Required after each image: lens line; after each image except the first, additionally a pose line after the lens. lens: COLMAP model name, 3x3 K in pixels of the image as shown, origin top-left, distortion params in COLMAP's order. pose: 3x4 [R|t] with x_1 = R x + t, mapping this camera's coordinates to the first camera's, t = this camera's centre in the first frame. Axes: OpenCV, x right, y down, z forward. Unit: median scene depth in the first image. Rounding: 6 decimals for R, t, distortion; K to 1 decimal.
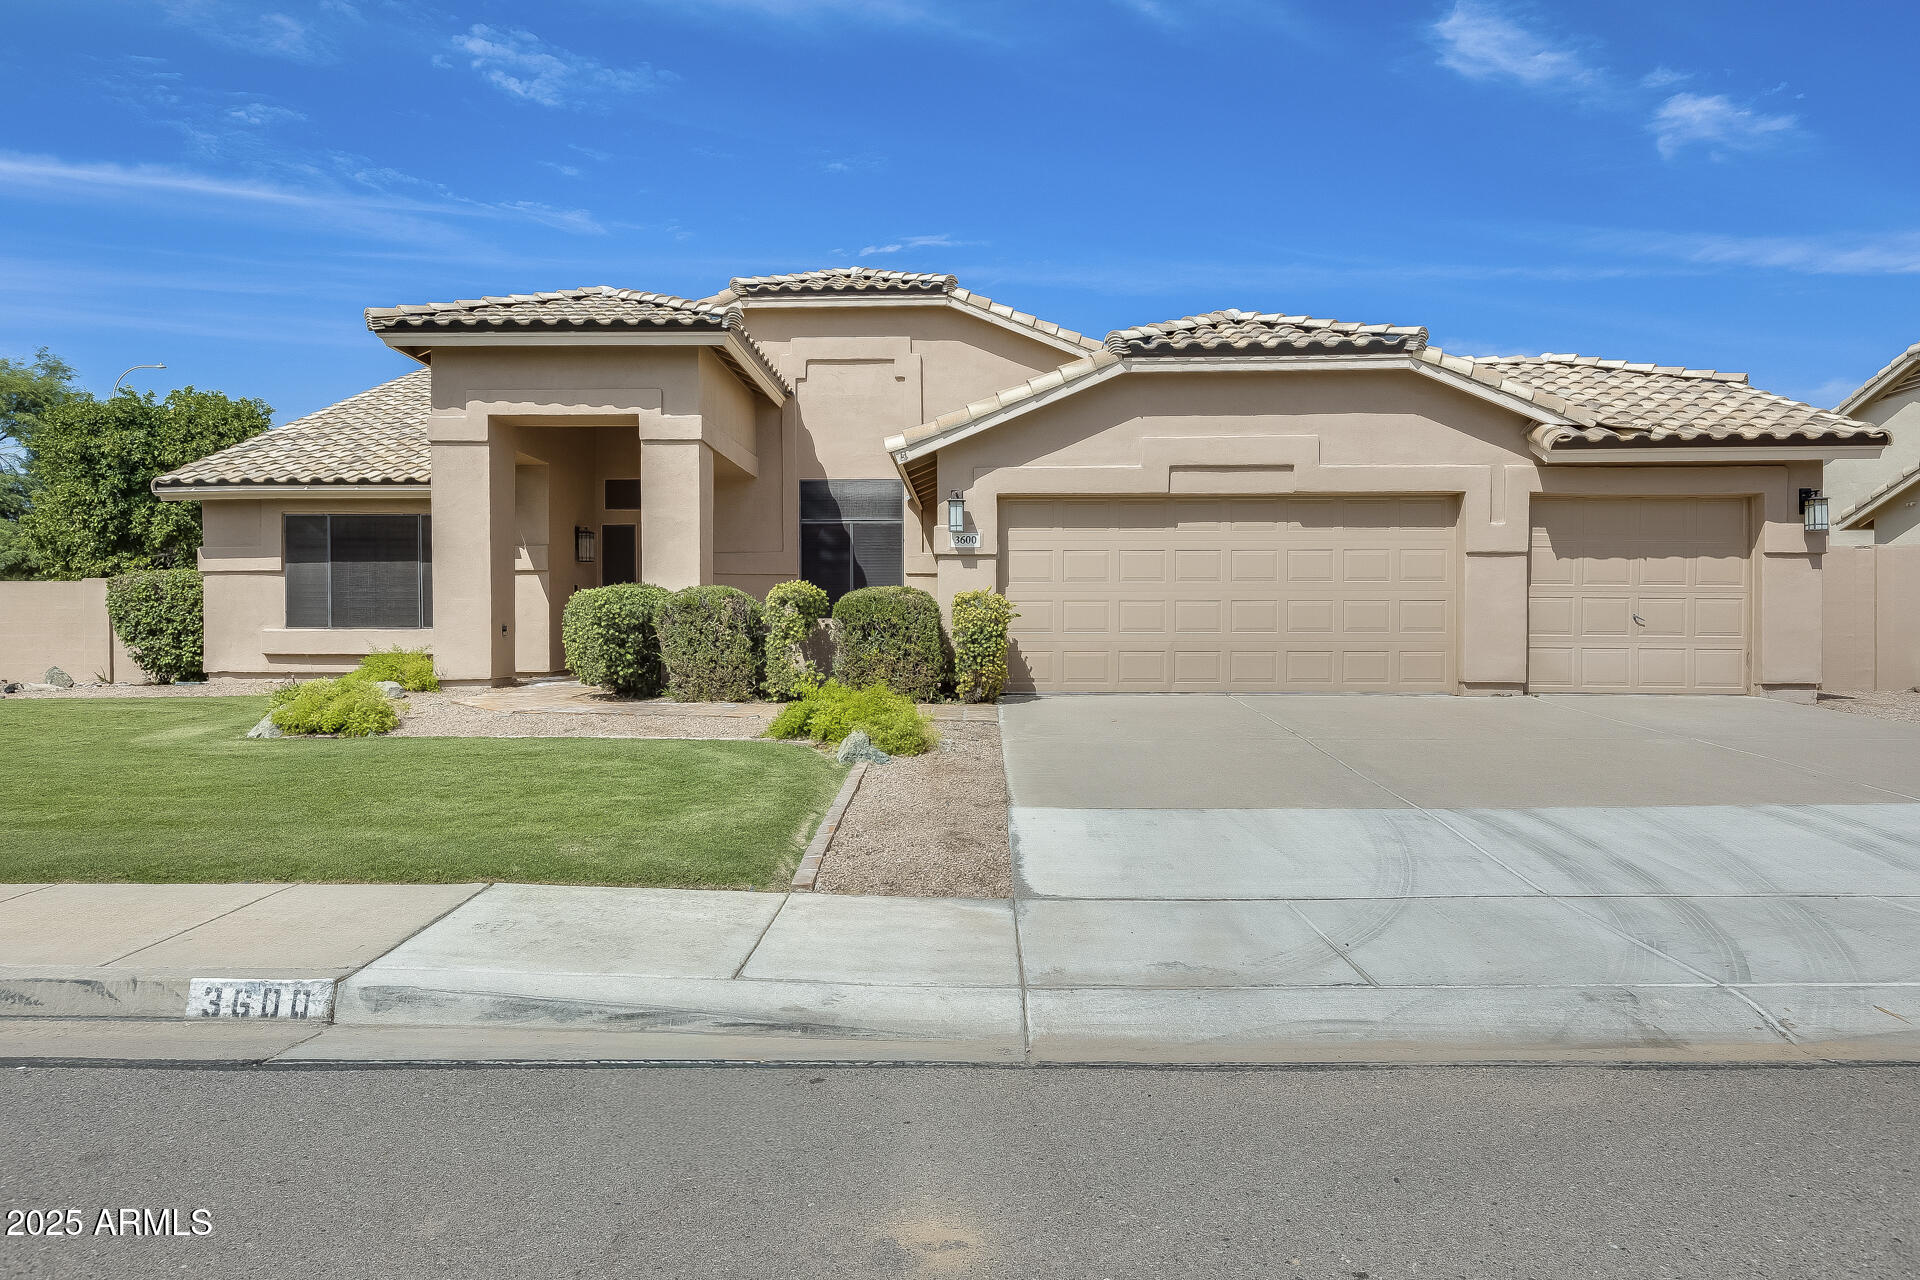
lens RADIAL K [[1230.5, 0, 988.5], [0, 1230.5, 660.8], [0, 0, 1]] dist [0.010351, -0.017803]
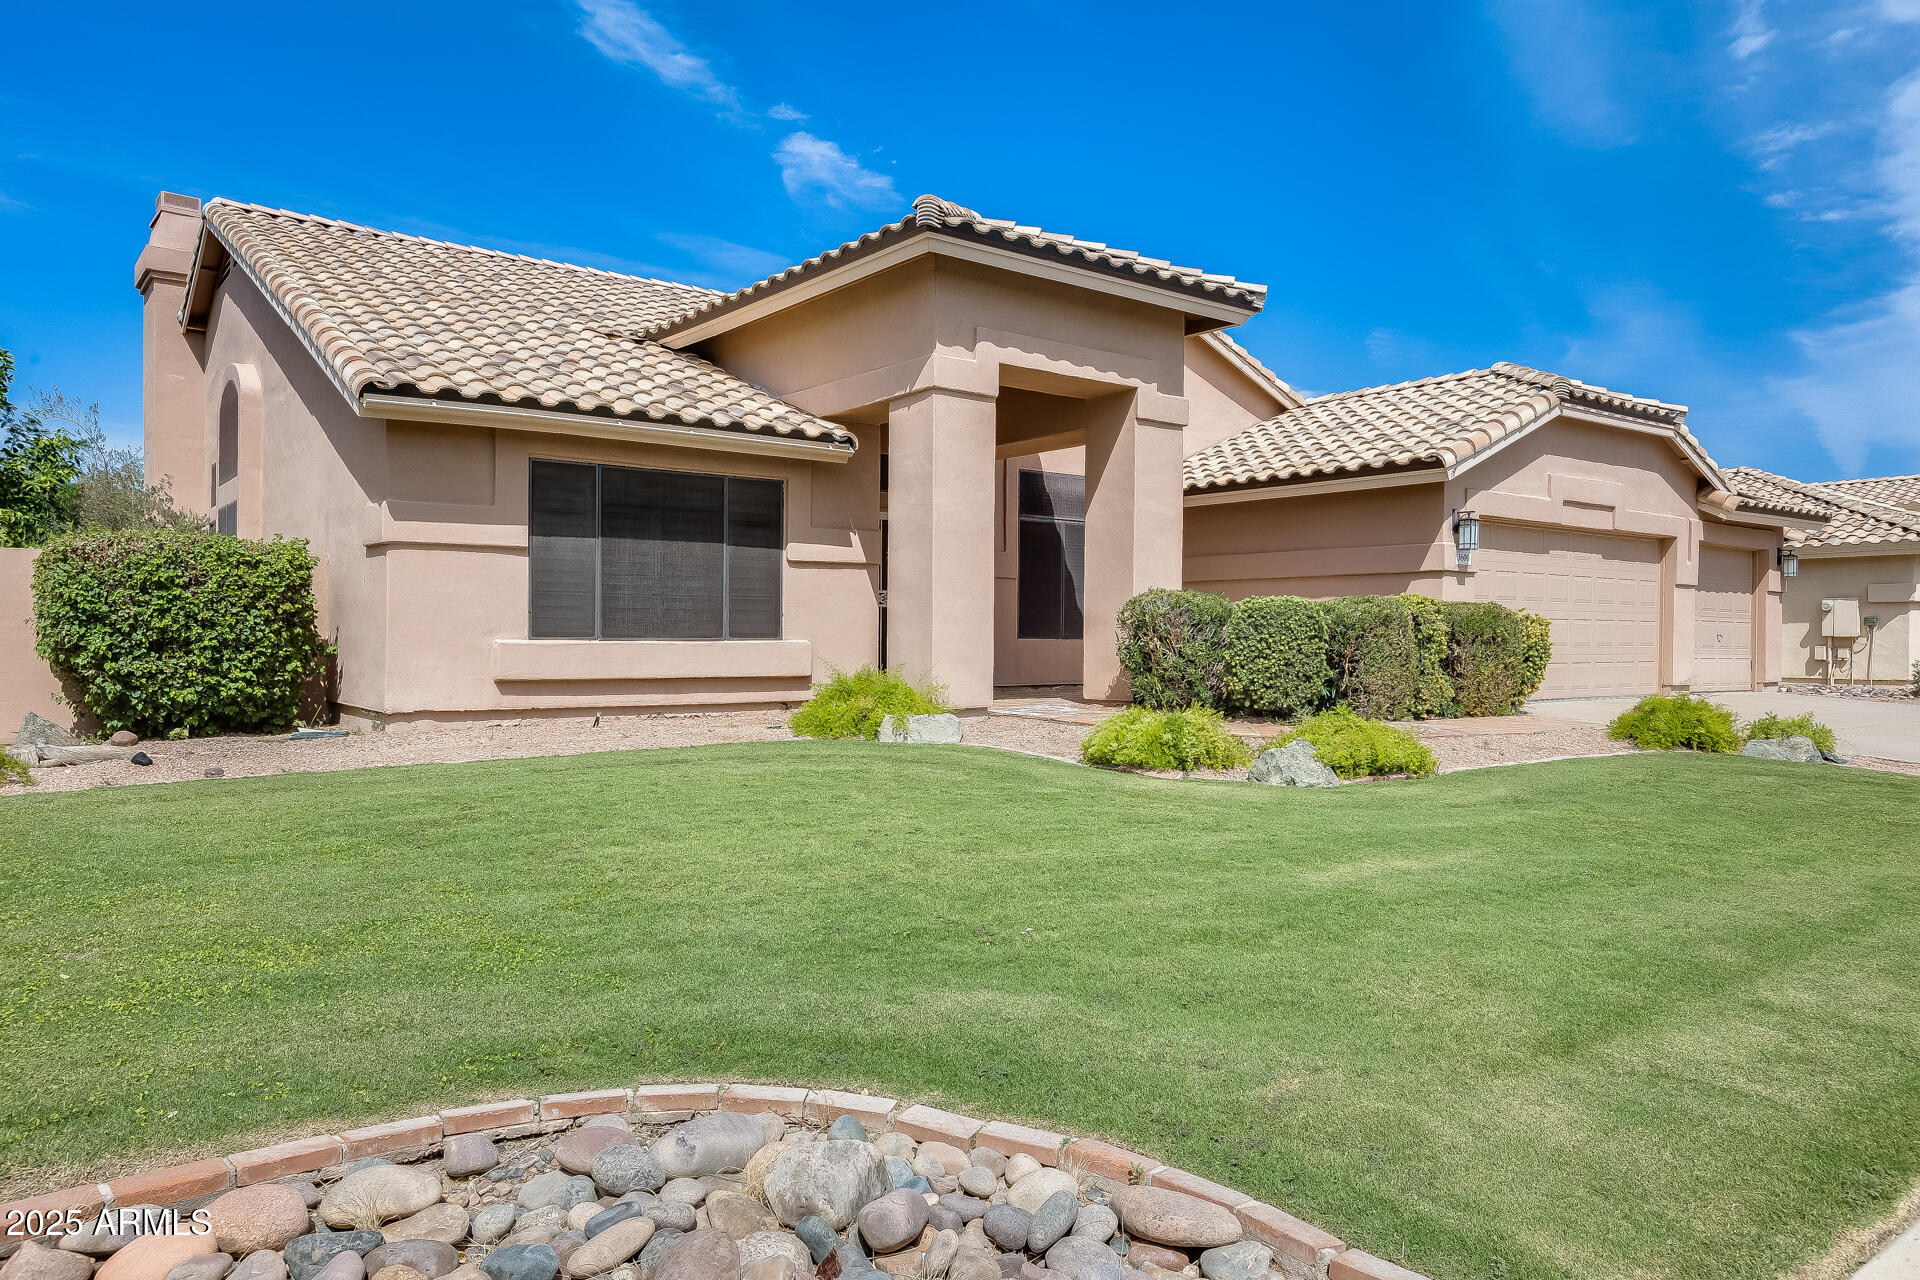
lens RADIAL K [[1354.0, 0, 1082.9], [0, 1354.0, 646.8], [0, 0, 1]] dist [0.000932, 0.000620]
pose [[0.745273, 0.002346, 0.666755, -0.927636], [0.016099, 0.999639, -0.021512, -0.003457], [-0.666565, 0.026767, 0.744966, 0.340433]]
